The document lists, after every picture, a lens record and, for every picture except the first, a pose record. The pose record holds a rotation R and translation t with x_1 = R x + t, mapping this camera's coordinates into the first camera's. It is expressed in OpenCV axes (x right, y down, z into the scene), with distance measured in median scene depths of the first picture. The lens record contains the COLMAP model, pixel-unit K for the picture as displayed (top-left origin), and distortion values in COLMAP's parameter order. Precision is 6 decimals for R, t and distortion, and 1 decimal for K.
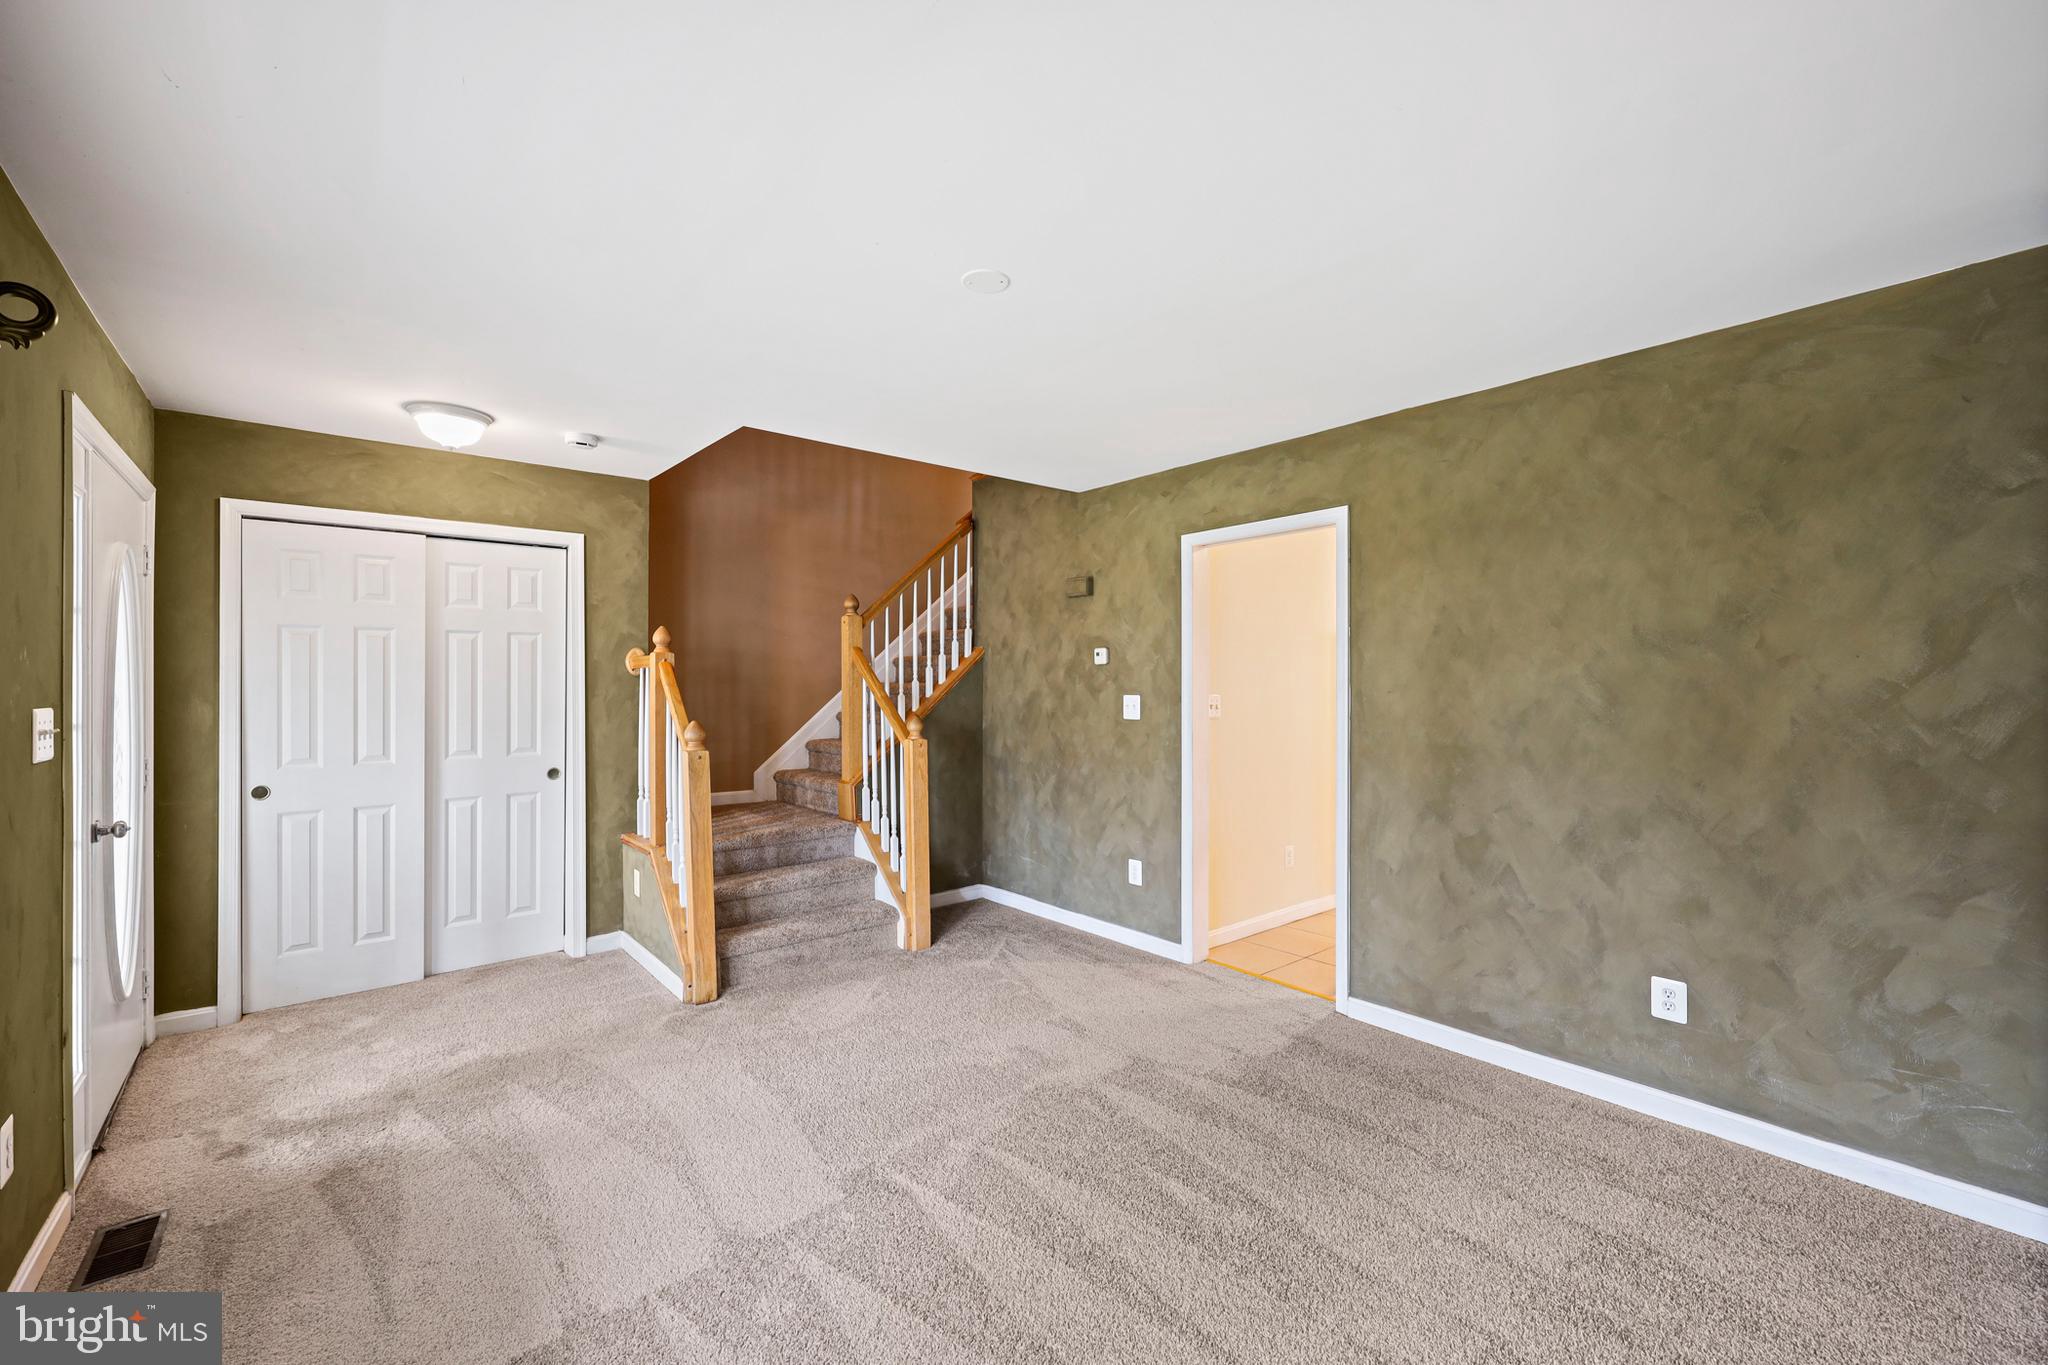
lens RADIAL K [[832.2, 0, 1021.4], [0, 832.2, 691.9], [0, 0, 1]] dist [-0.001340, -0.000842]
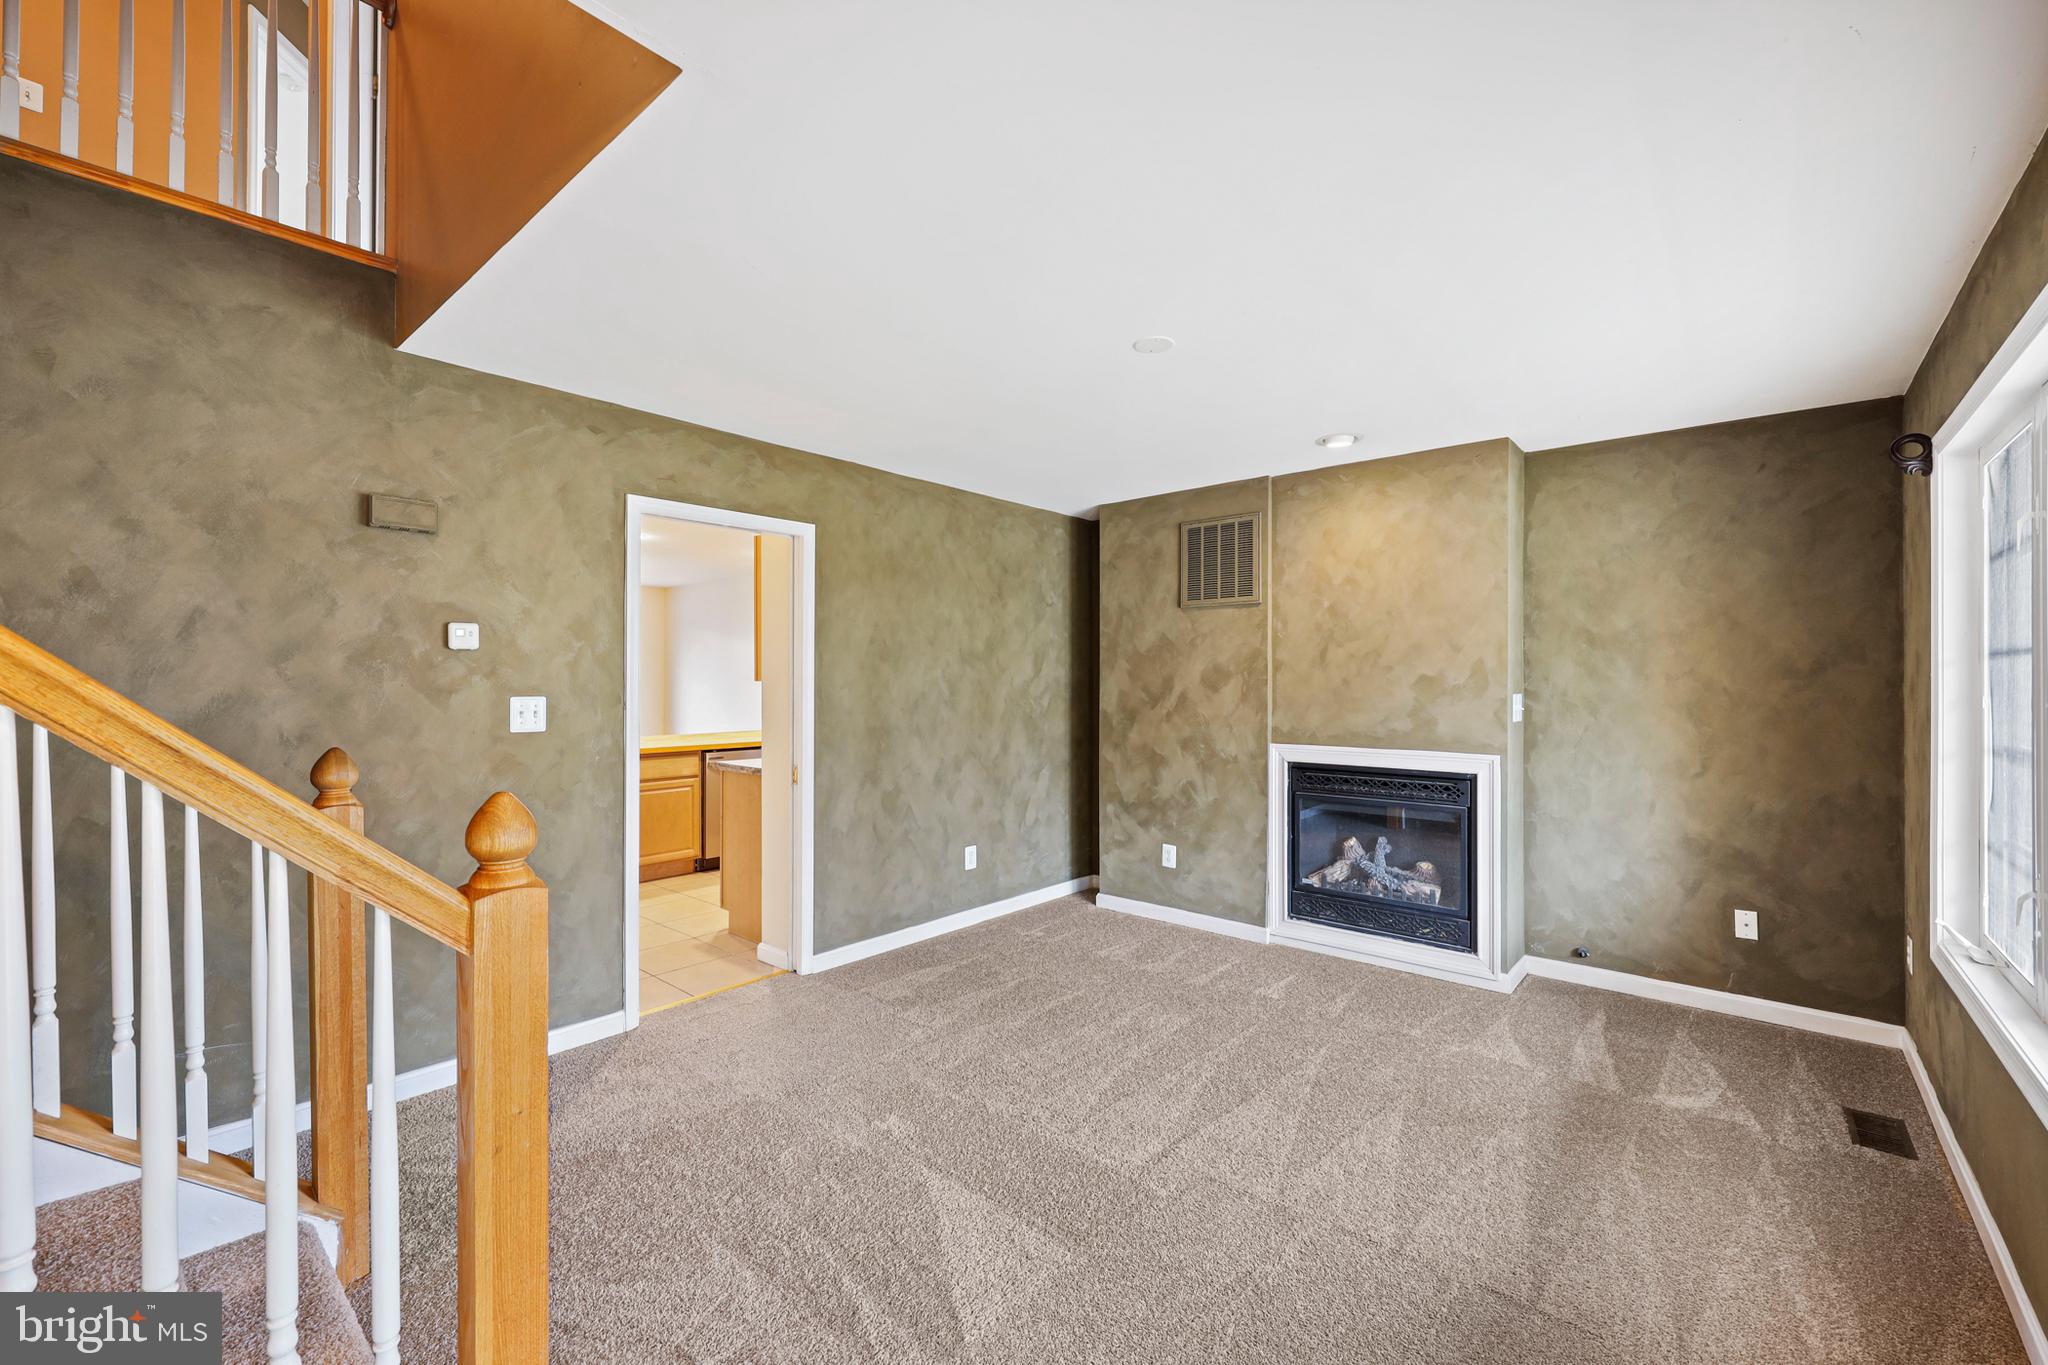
lens RADIAL K [[832.2, 0, 1021.8], [0, 832.2, 675.7], [0, 0, 1]] dist [-0.001340, -0.000842]
pose [[-0.158342, 0.000032, 0.987384, -0.839464], [-0.000412, 1.000000, -0.000098, -0.018833], [-0.987384, -0.000423, -0.158342, 0.973432]]
